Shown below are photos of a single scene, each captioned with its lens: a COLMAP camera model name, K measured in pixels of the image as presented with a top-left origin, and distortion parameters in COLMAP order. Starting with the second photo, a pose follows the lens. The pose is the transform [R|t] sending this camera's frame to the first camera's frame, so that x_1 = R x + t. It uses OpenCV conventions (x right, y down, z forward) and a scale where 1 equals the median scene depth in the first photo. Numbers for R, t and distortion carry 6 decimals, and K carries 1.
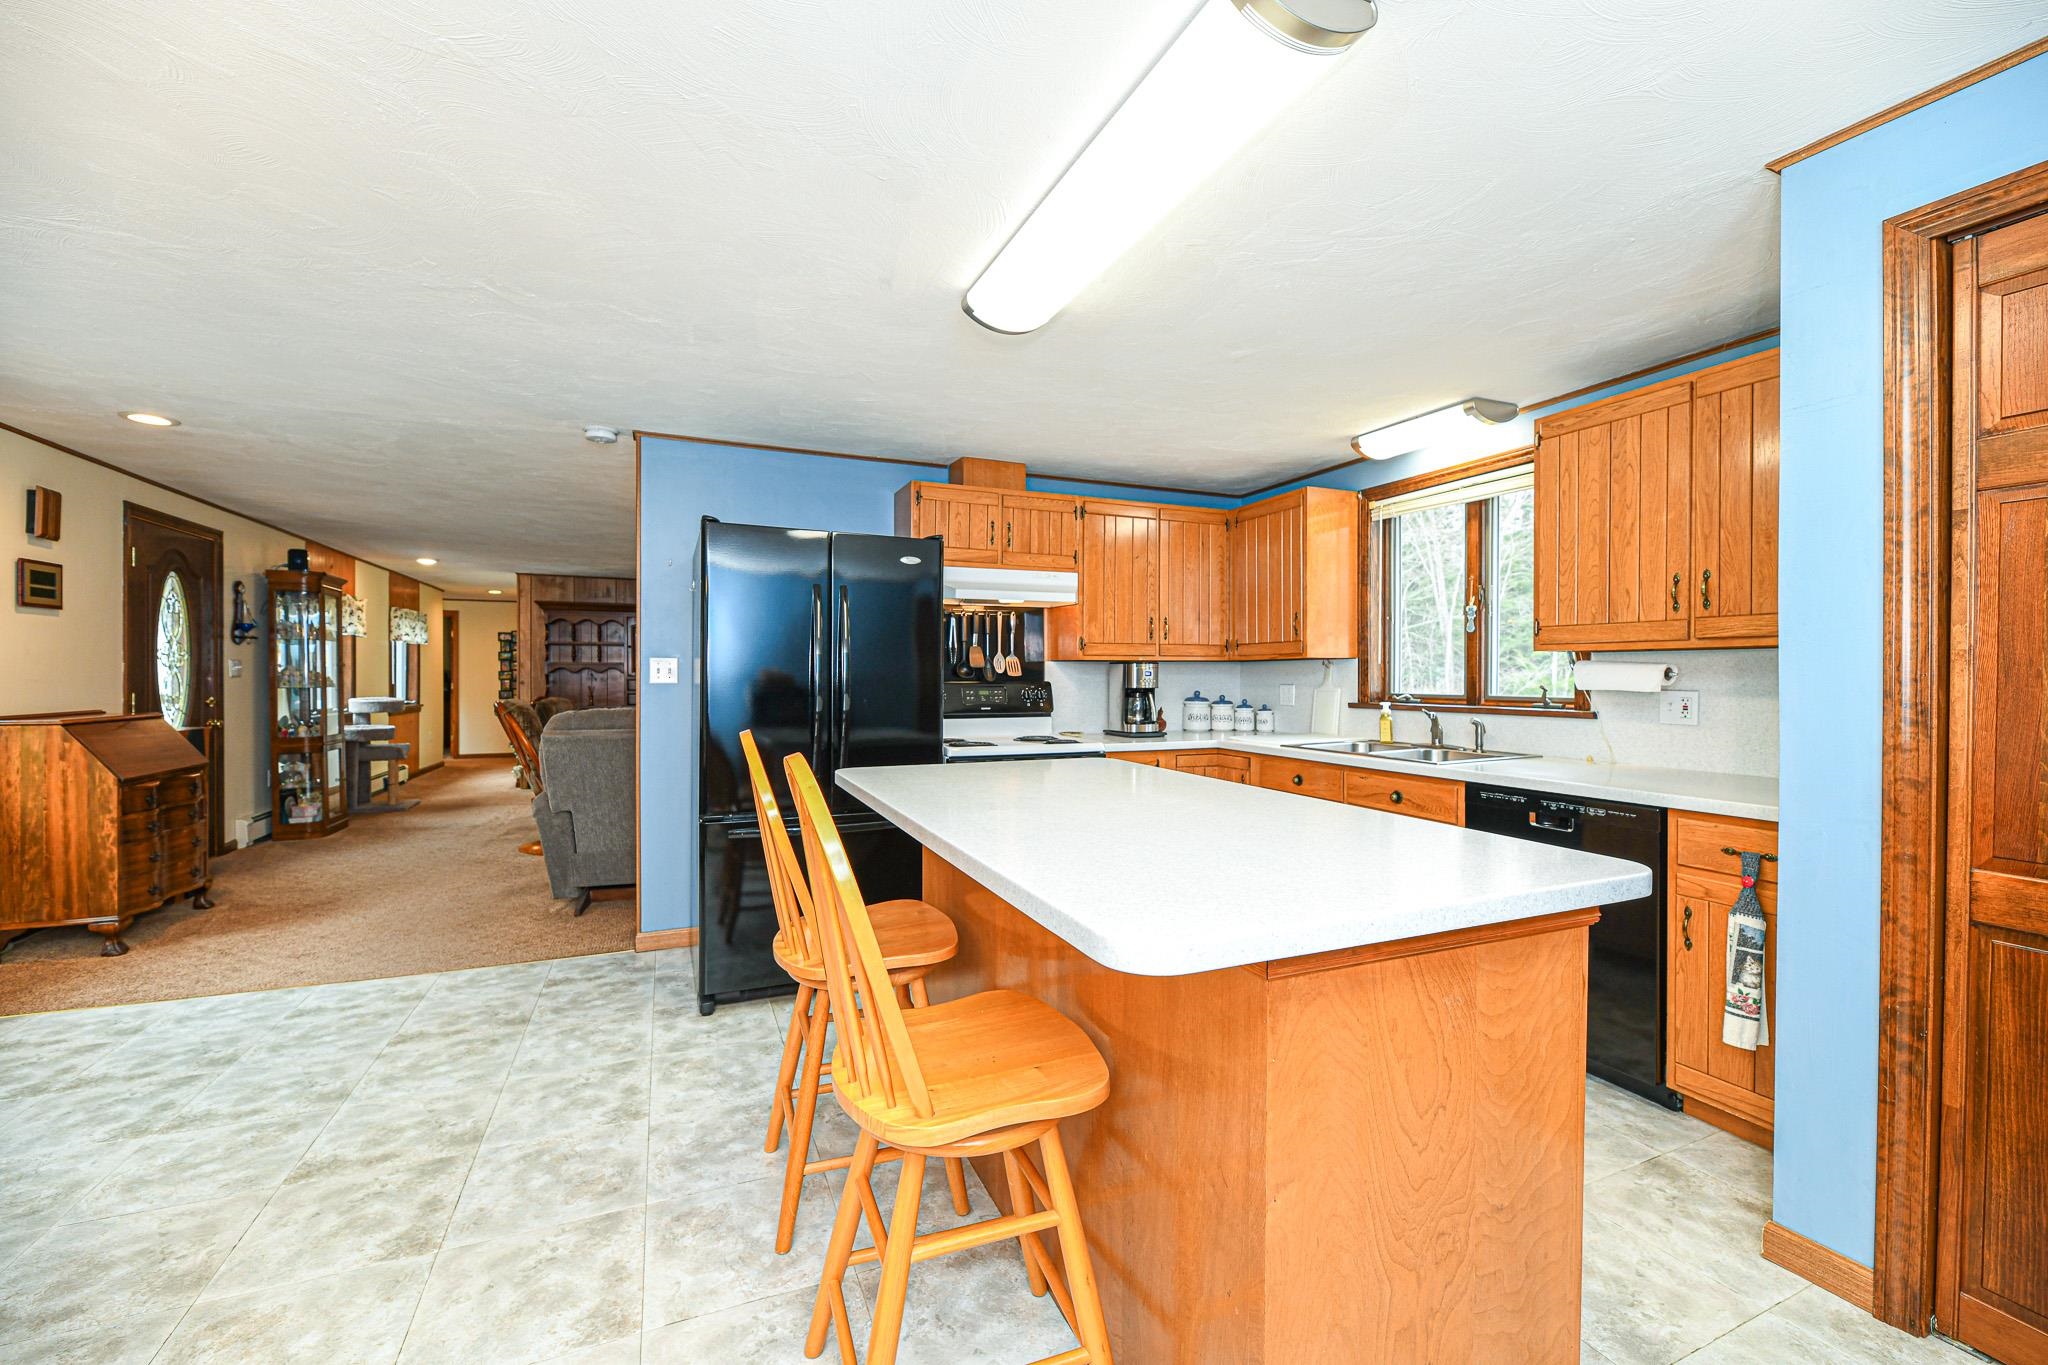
lens RADIAL K [[817.9, 0, 1024.2], [0, 817.9, 682.3], [0, 0, 1]] dist [-0.001139, -0.002887]
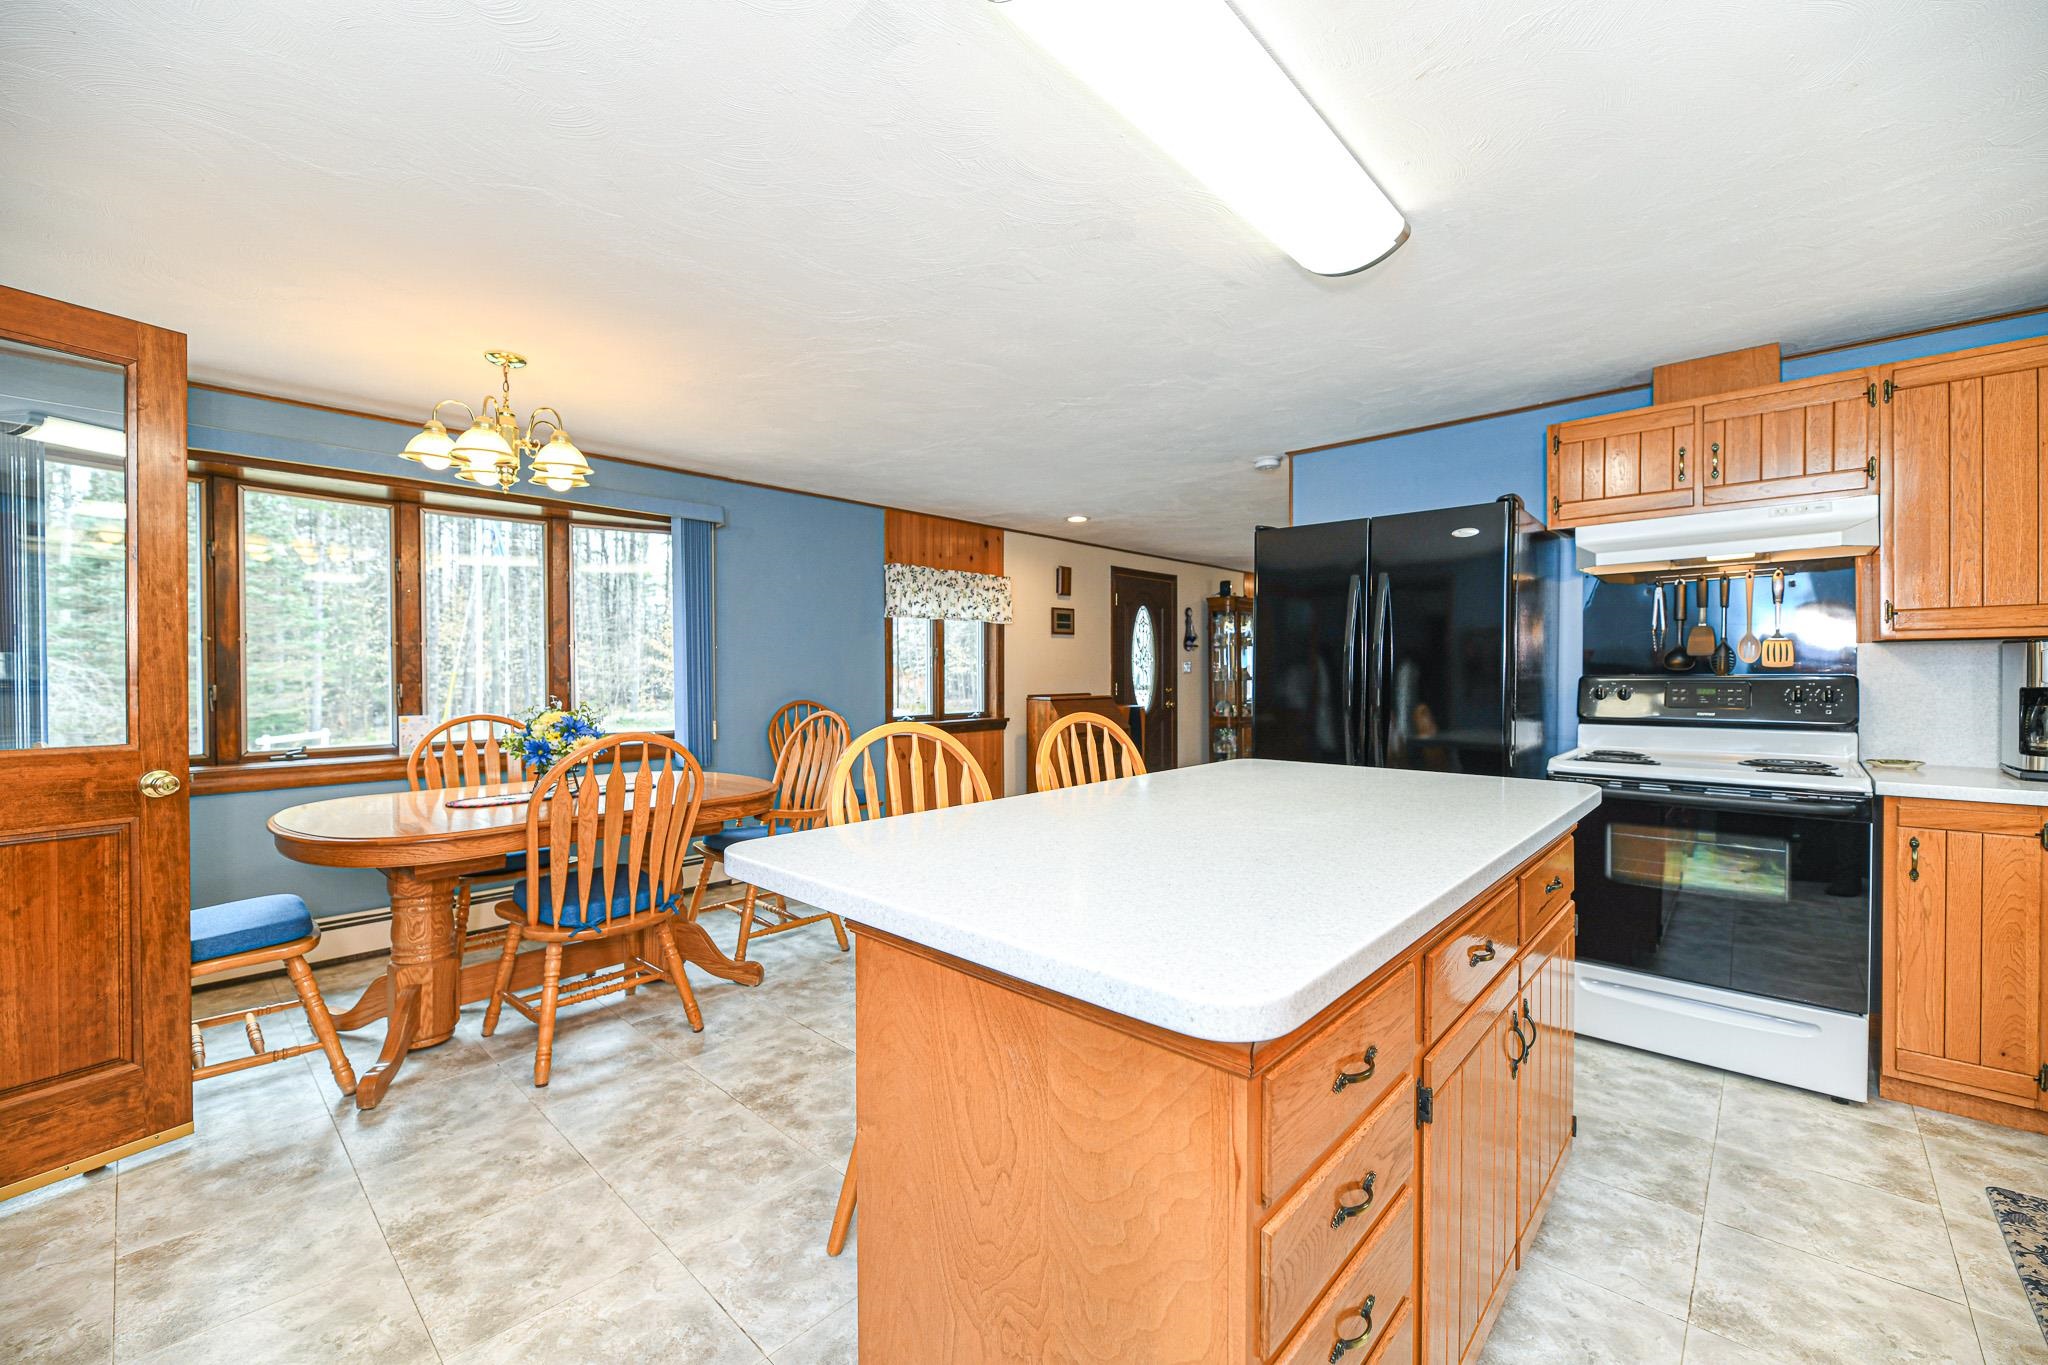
lens RADIAL K [[817.9, 0, 1022.4], [0, 817.9, 681.0], [0, 0, 1]] dist [-0.001139, -0.002887]
pose [[0.404140, 0.004873, -0.914684, 0.345296], [-0.001661, 0.999988, 0.004593, 0.001400], [0.914695, -0.000337, 0.404144, 0.179611]]
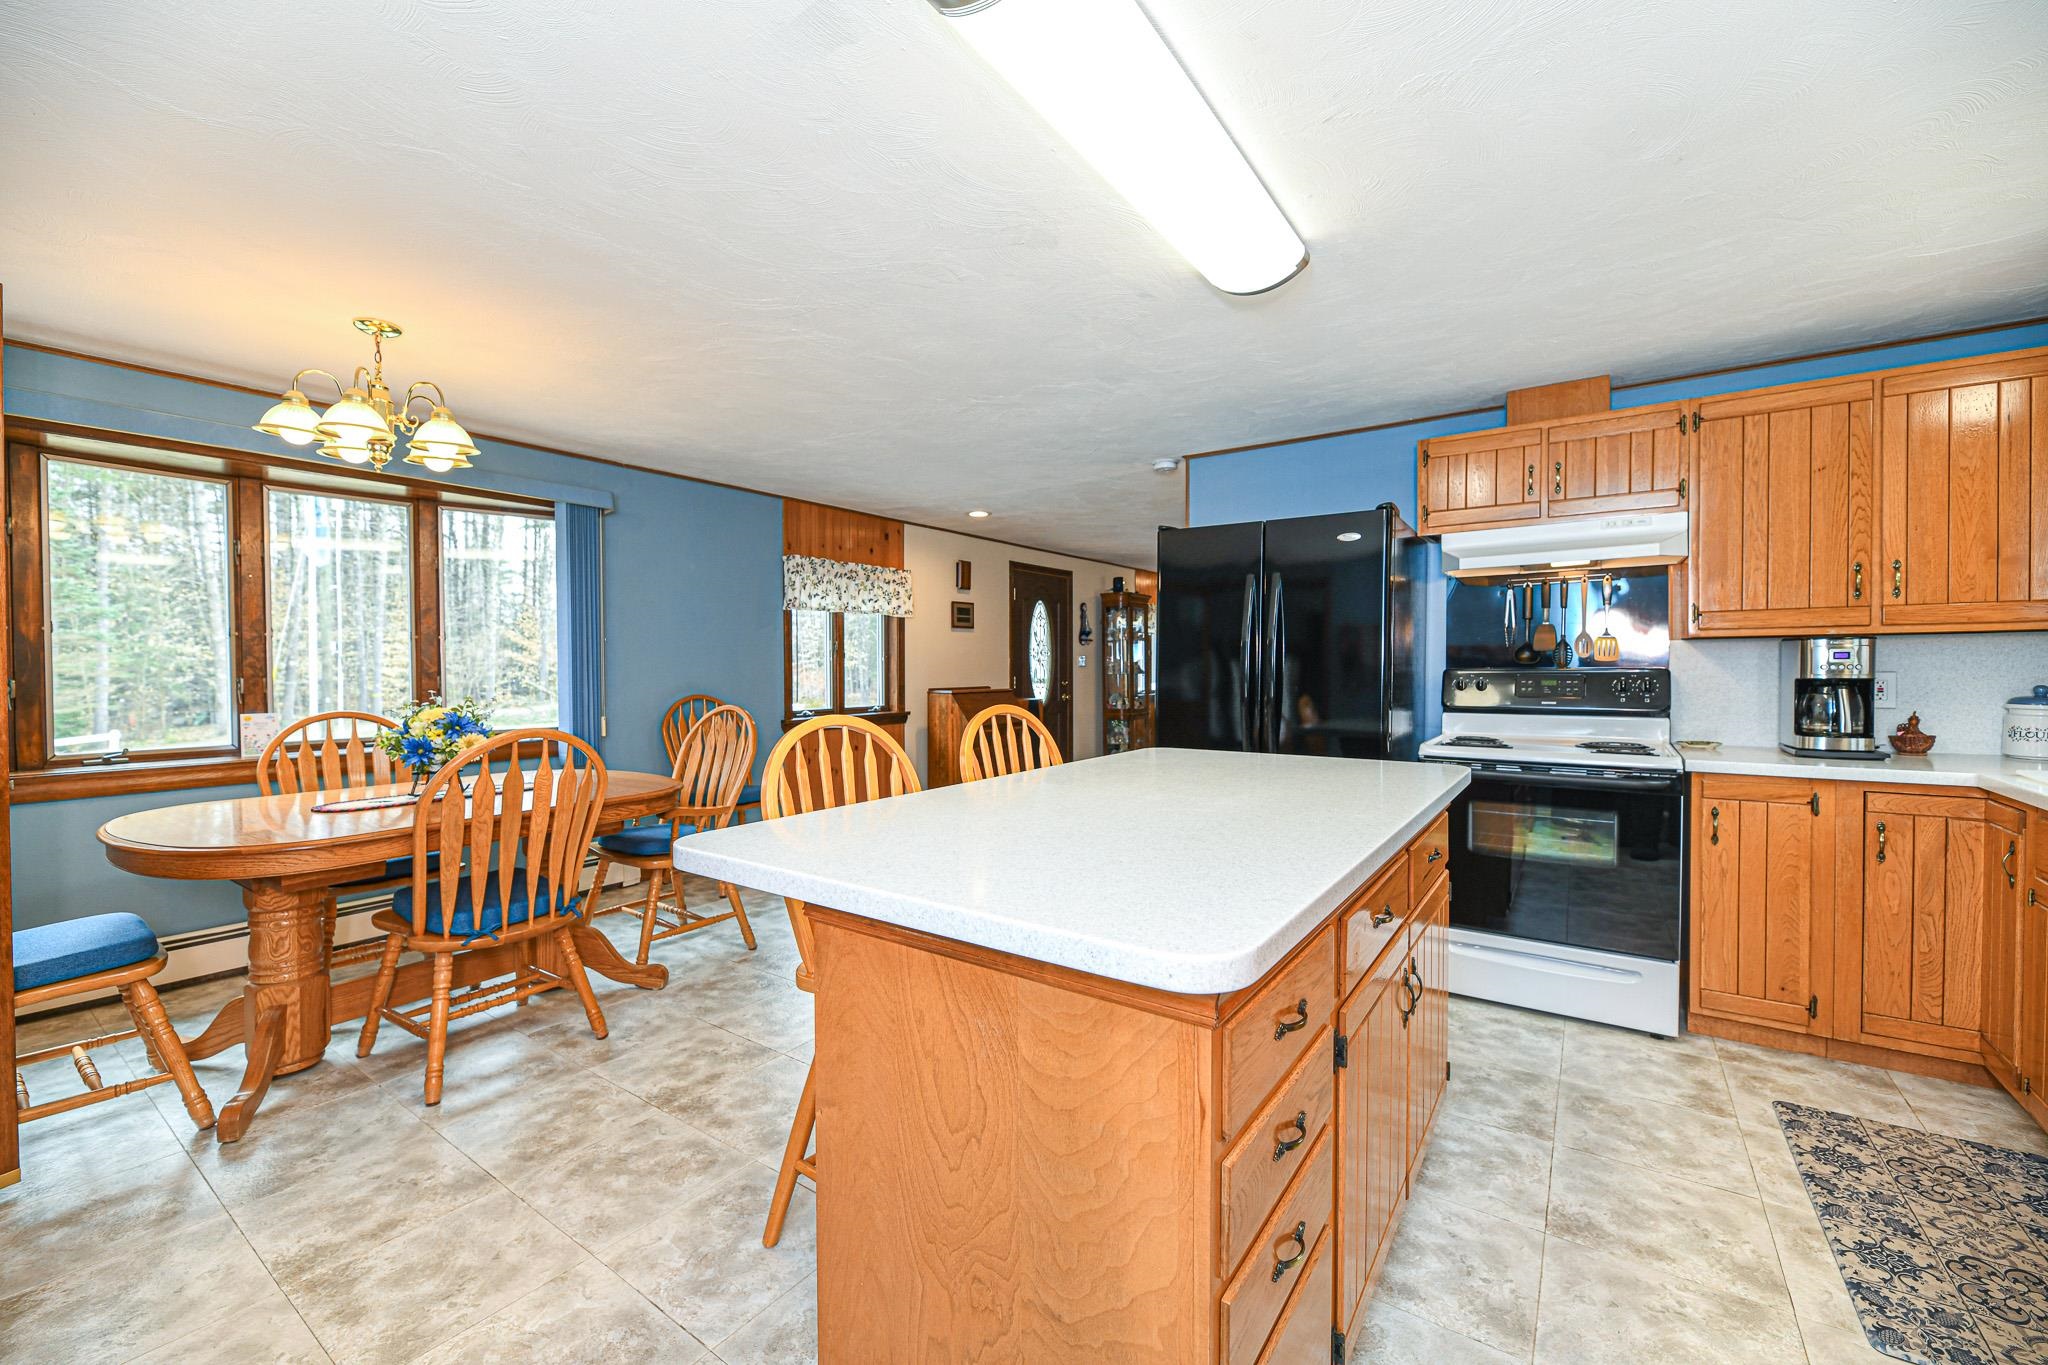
lens RADIAL K [[817.9, 0, 1021.5], [0, 817.9, 680.7], [0, 0, 1]] dist [-0.001139, -0.002887]
pose [[0.523477, 0.010454, -0.851976, 0.346923], [-0.000797, 0.999930, 0.011780, 0.001780], [0.852040, -0.005487, 0.523449, 0.153613]]
